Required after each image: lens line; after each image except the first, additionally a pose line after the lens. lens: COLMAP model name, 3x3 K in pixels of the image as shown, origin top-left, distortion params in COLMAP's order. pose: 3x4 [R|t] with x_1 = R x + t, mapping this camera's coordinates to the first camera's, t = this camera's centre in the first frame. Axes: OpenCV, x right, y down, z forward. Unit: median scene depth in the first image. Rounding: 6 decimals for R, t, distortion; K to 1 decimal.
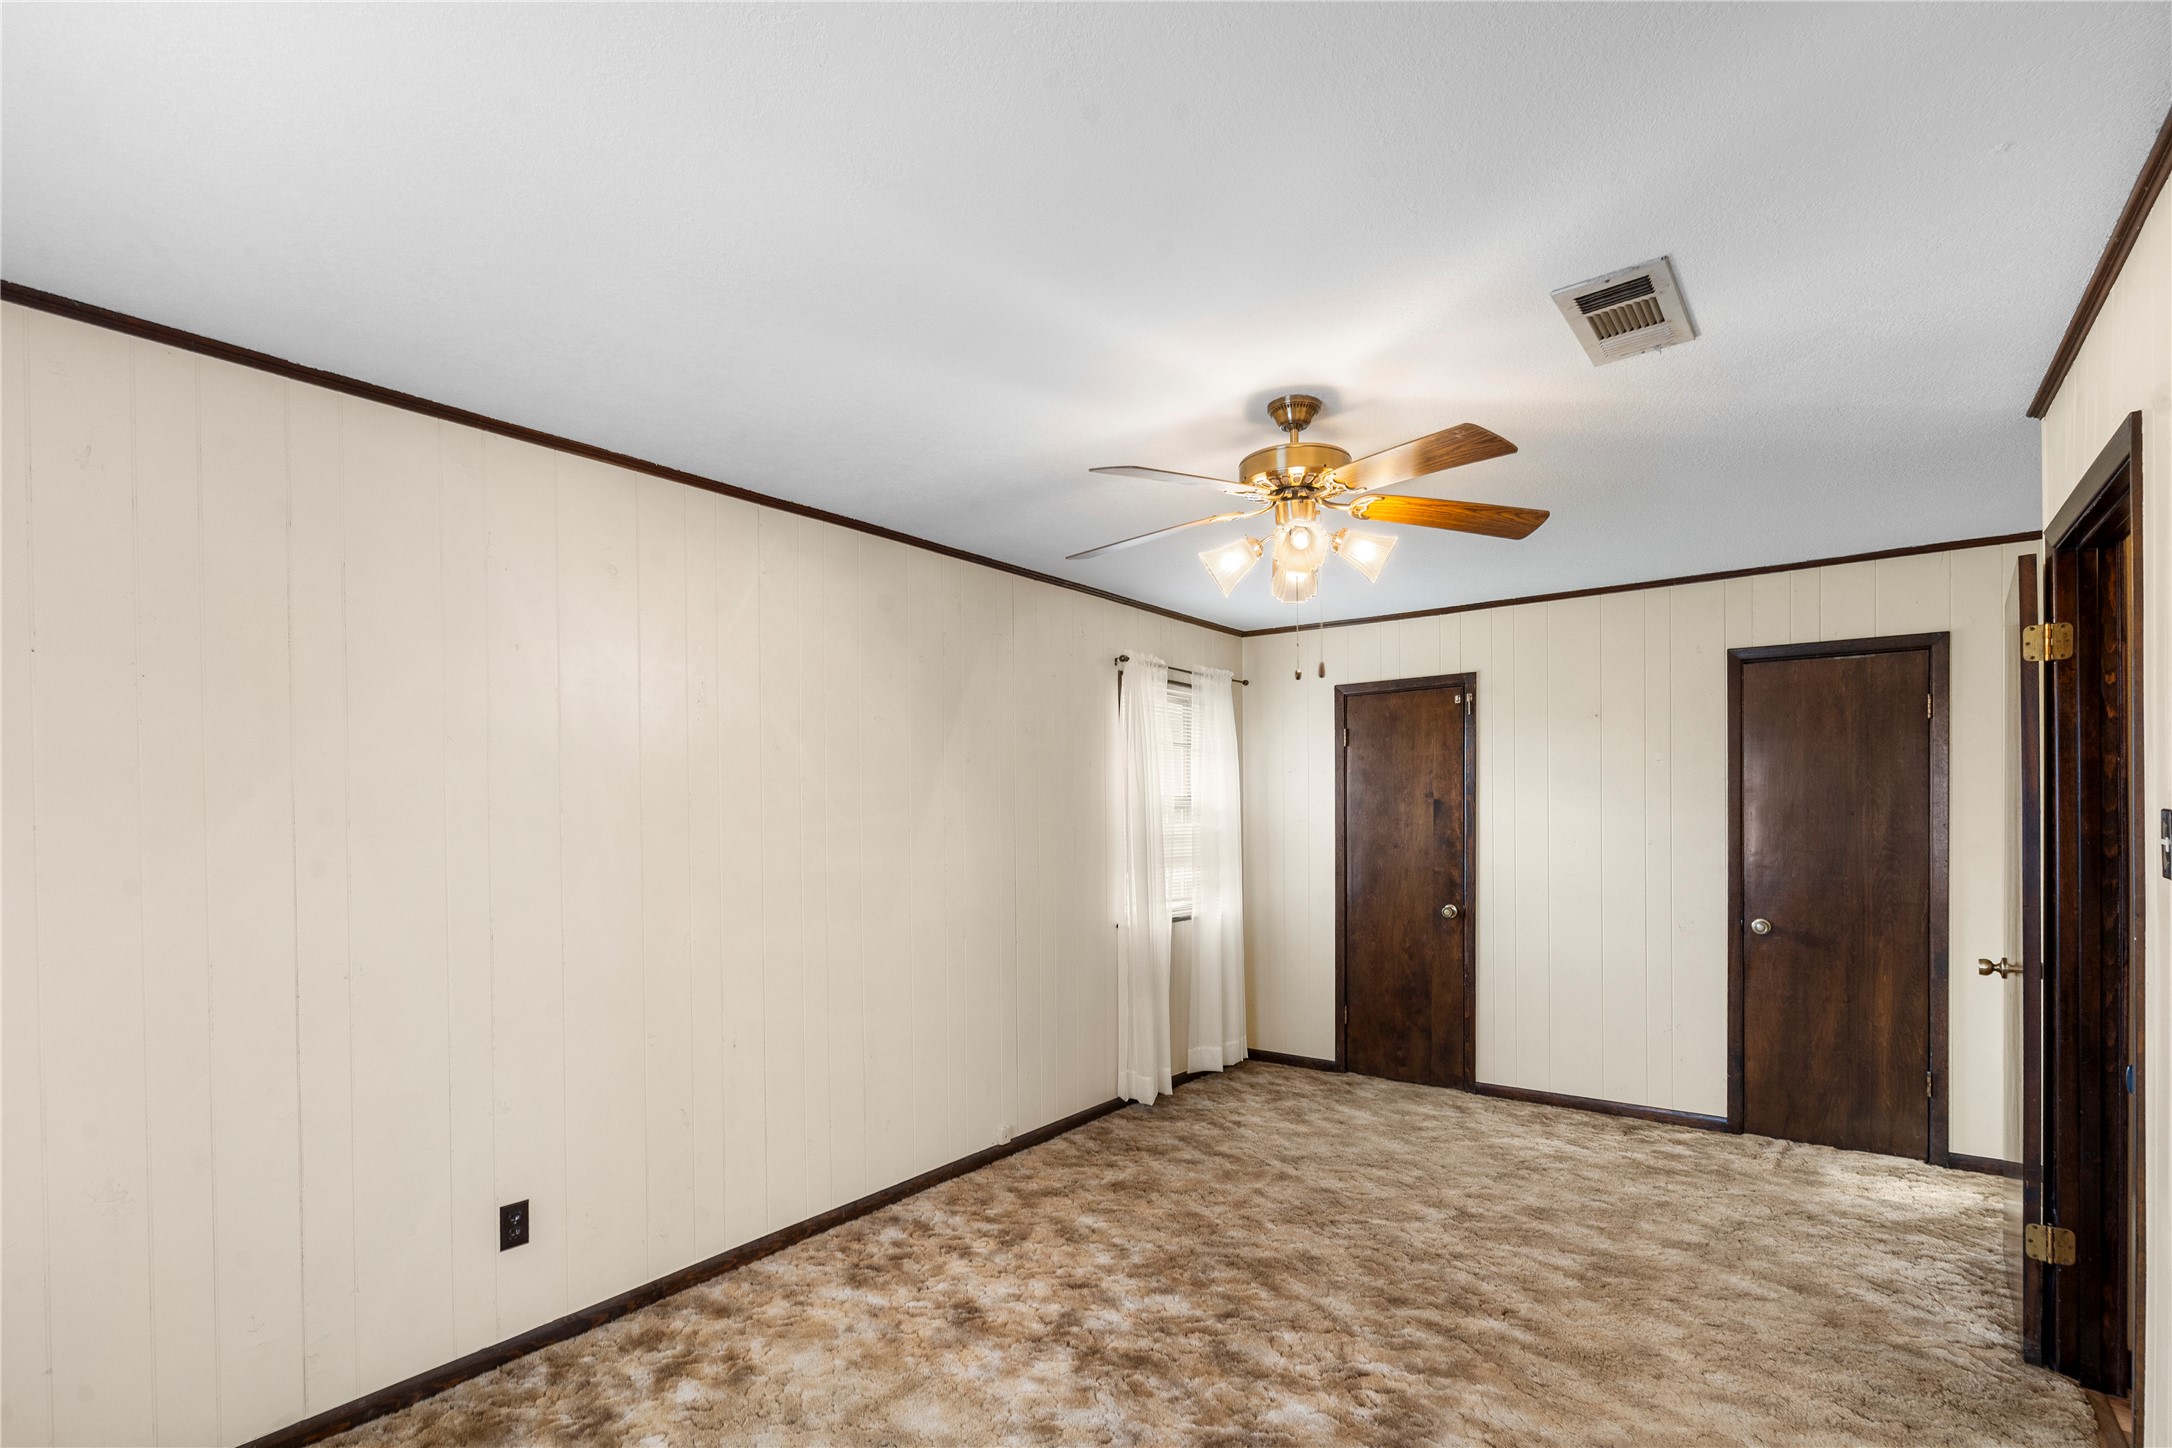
lens RADIAL K [[982.6, 0, 1058.2], [0, 982.6, 819.6], [0, 0, 1]] dist [-0.006478, 0.000525]
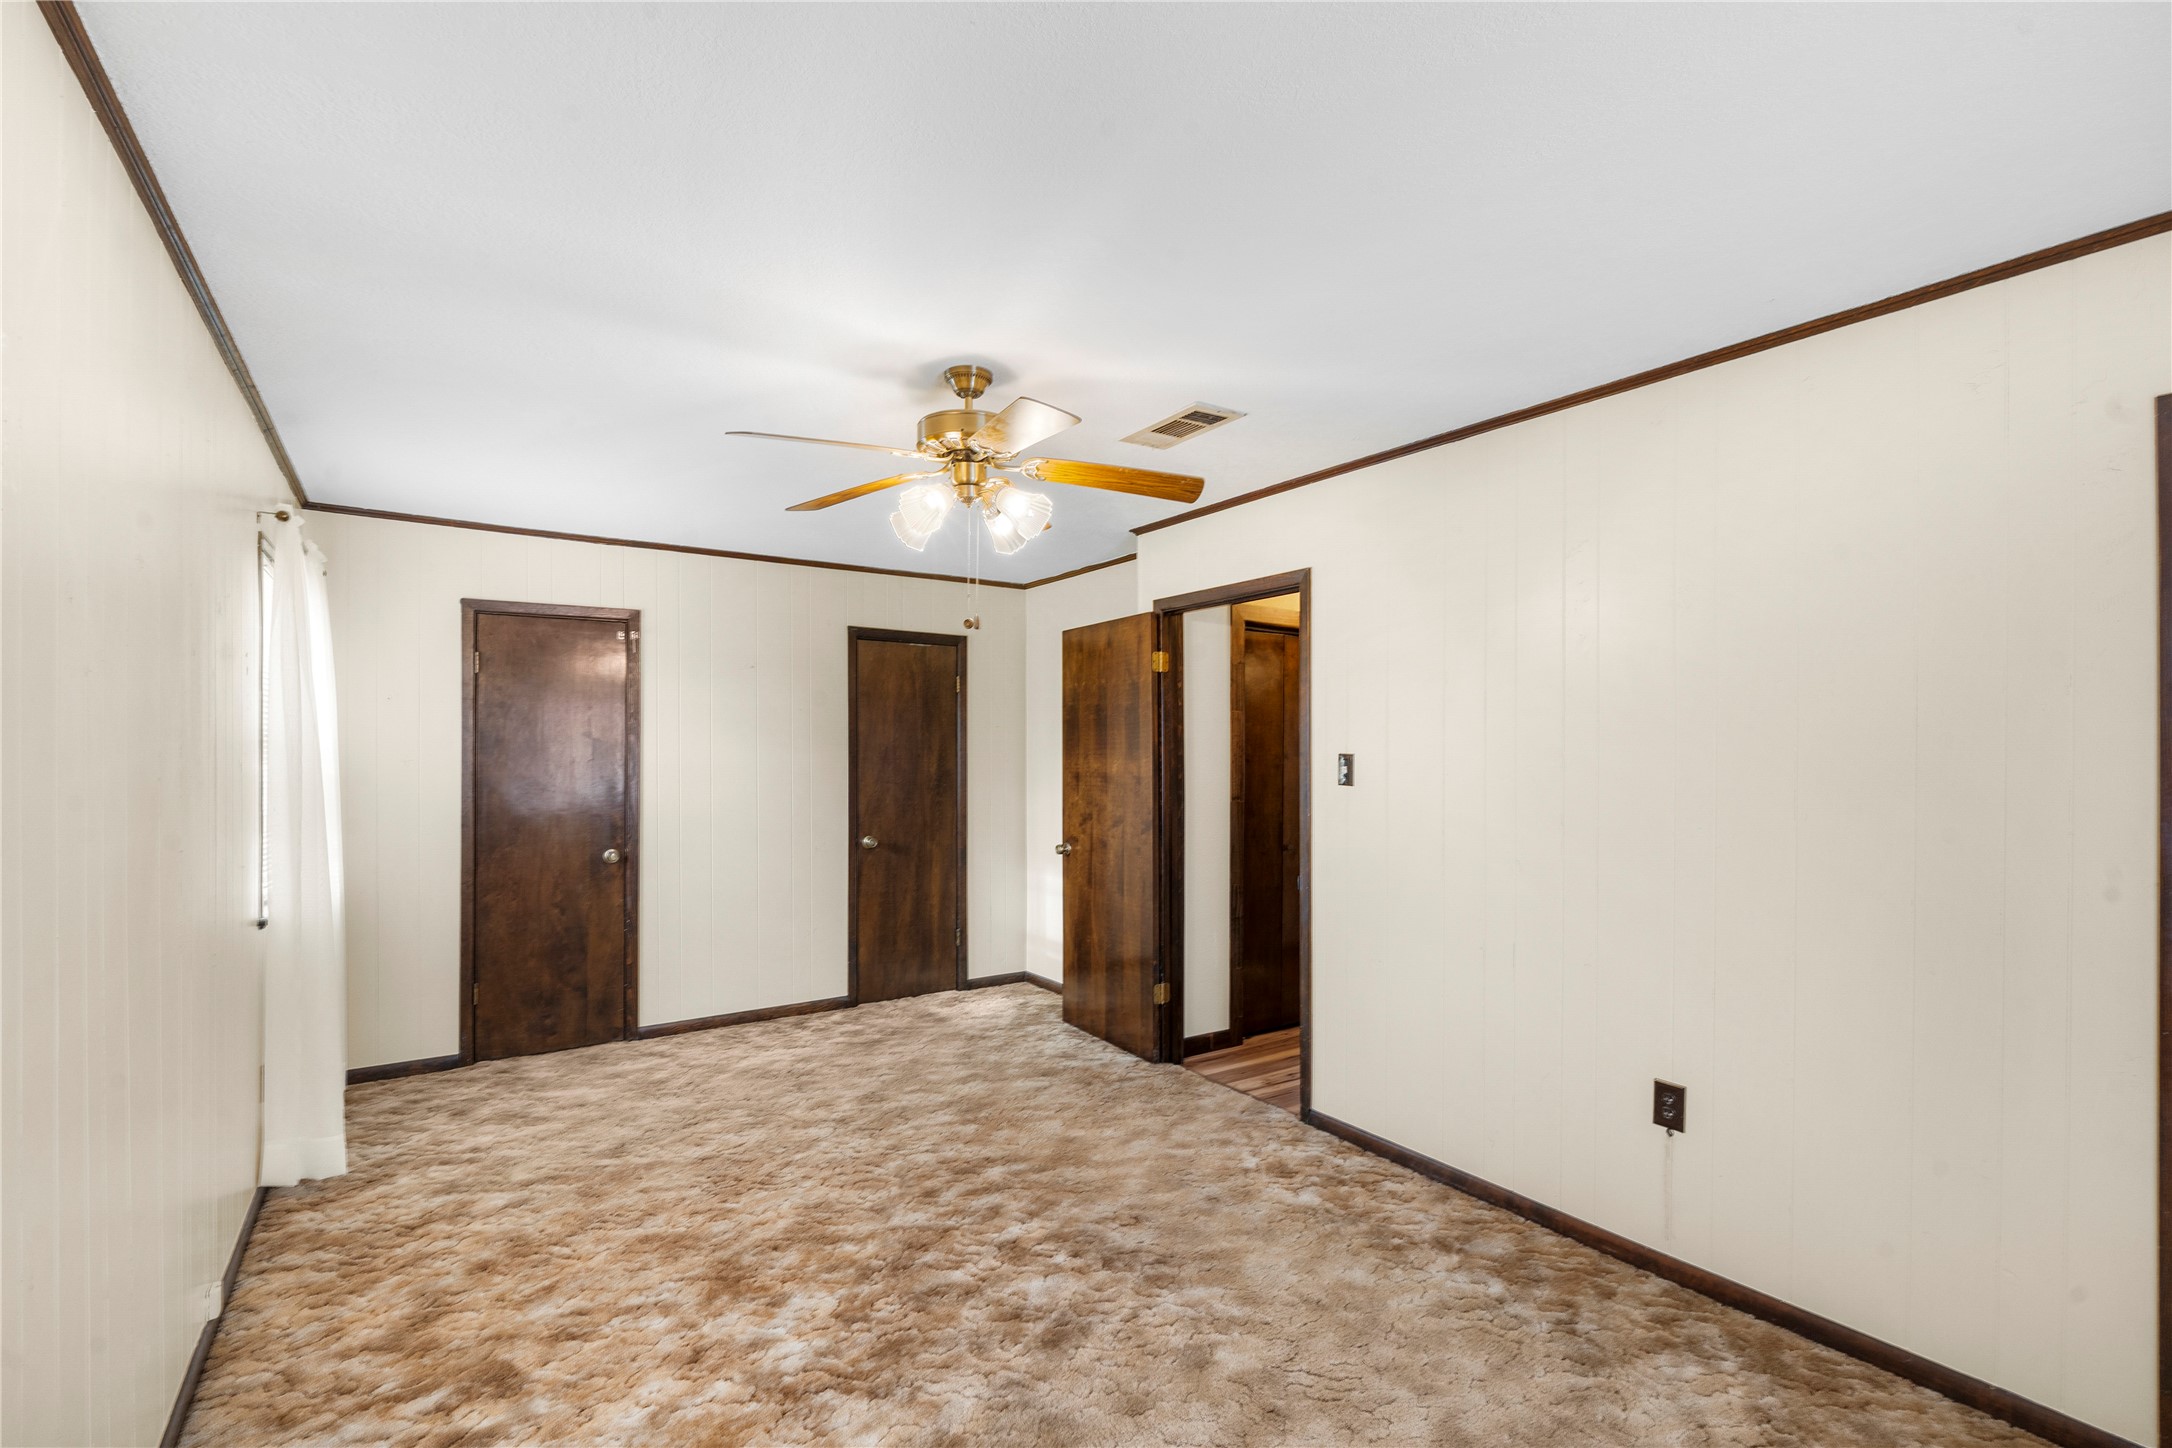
lens RADIAL K [[982.6, 0, 1075.5], [0, 982.6, 744.0], [0, 0, 1]] dist [-0.006478, 0.000525]
pose [[0.319538, 0.015502, 0.947447, -0.444834], [0.002628, 0.999848, -0.017245, 0.002140], [-0.947570, 0.008001, 0.319449, 0.327022]]
